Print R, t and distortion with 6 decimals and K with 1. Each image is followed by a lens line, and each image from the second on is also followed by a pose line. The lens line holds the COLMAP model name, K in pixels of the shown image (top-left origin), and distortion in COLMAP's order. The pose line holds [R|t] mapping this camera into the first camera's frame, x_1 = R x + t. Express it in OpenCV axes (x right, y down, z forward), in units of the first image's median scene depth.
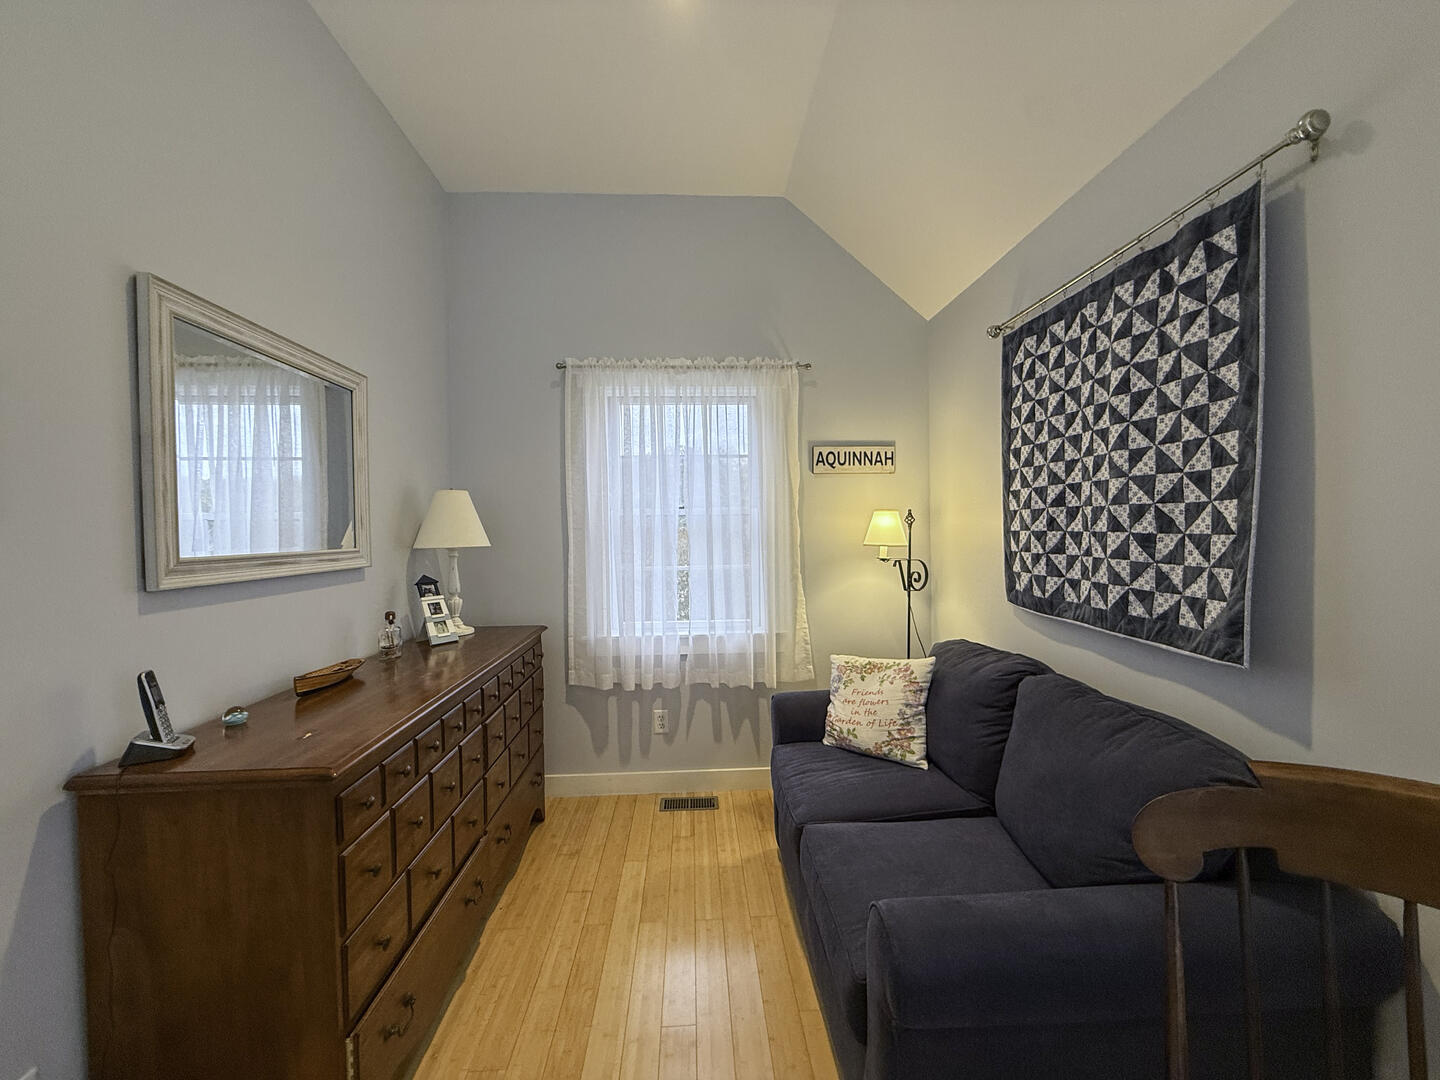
lens RADIAL K [[582.8, 0, 717.6], [0, 582.8, 539.2], [0, 0, 1]] dist [-0.001230, 0.000318]
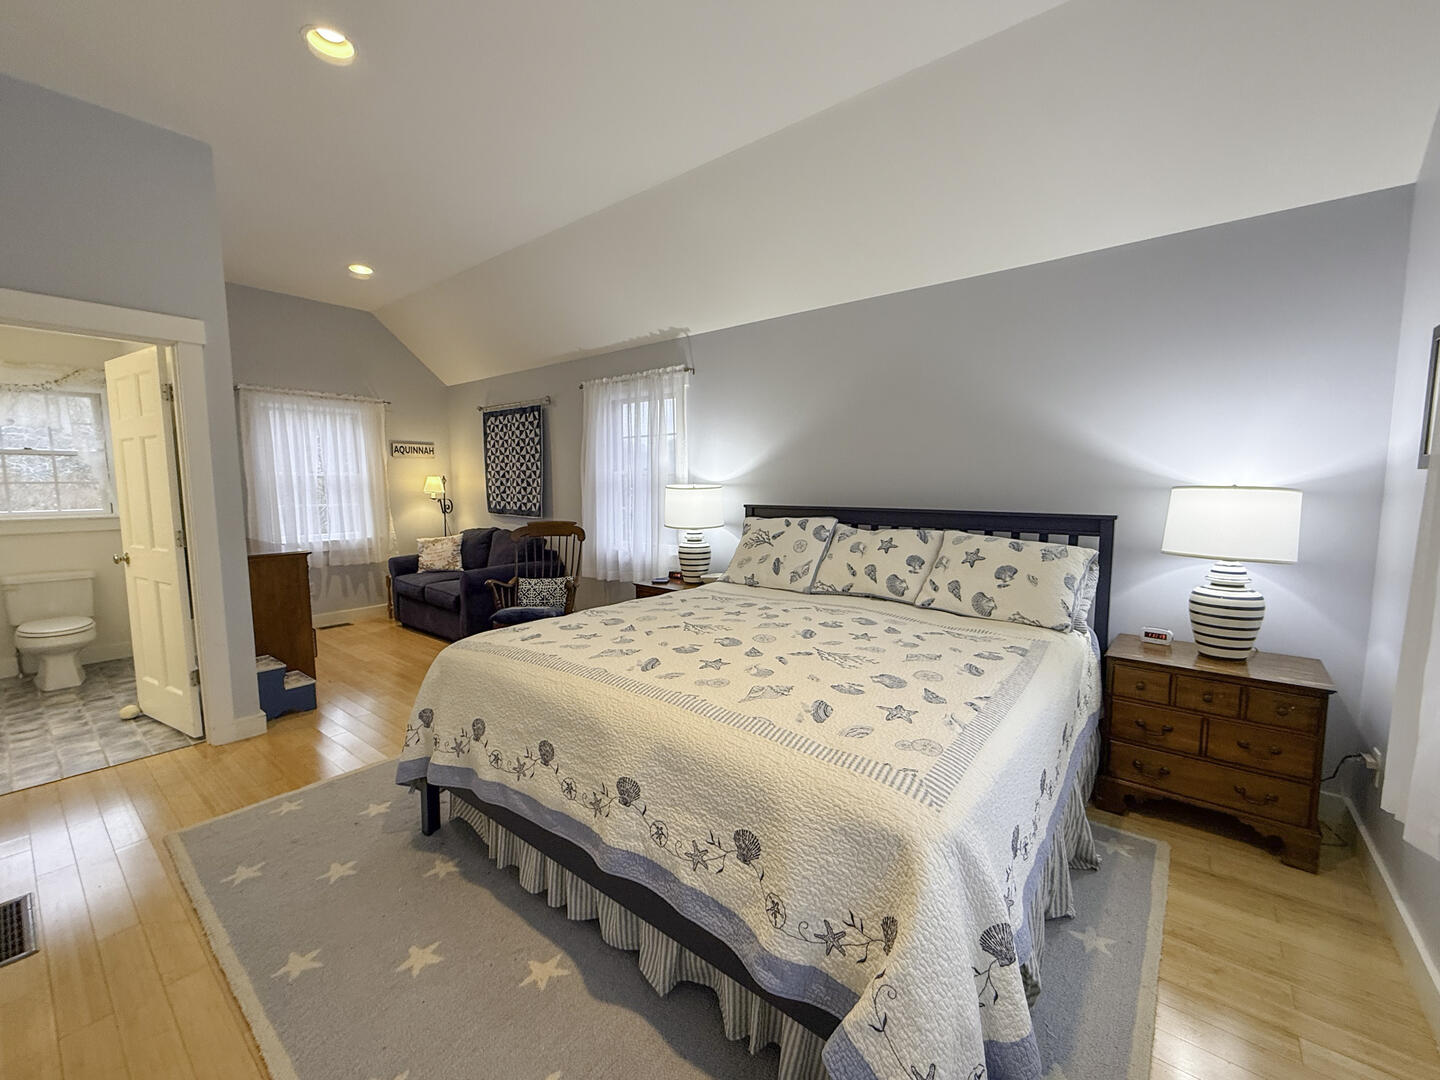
lens RADIAL K [[582.8, 0, 717.6], [0, 582.8, 539.2], [0, 0, 1]] dist [-0.001230, 0.000318]
pose [[0.667987, -0.062535, 0.741540, -0.950459], [0.006892, 0.996940, 0.077865, 0.034622], [-0.744141, -0.046902, 0.666374, -1.889493]]
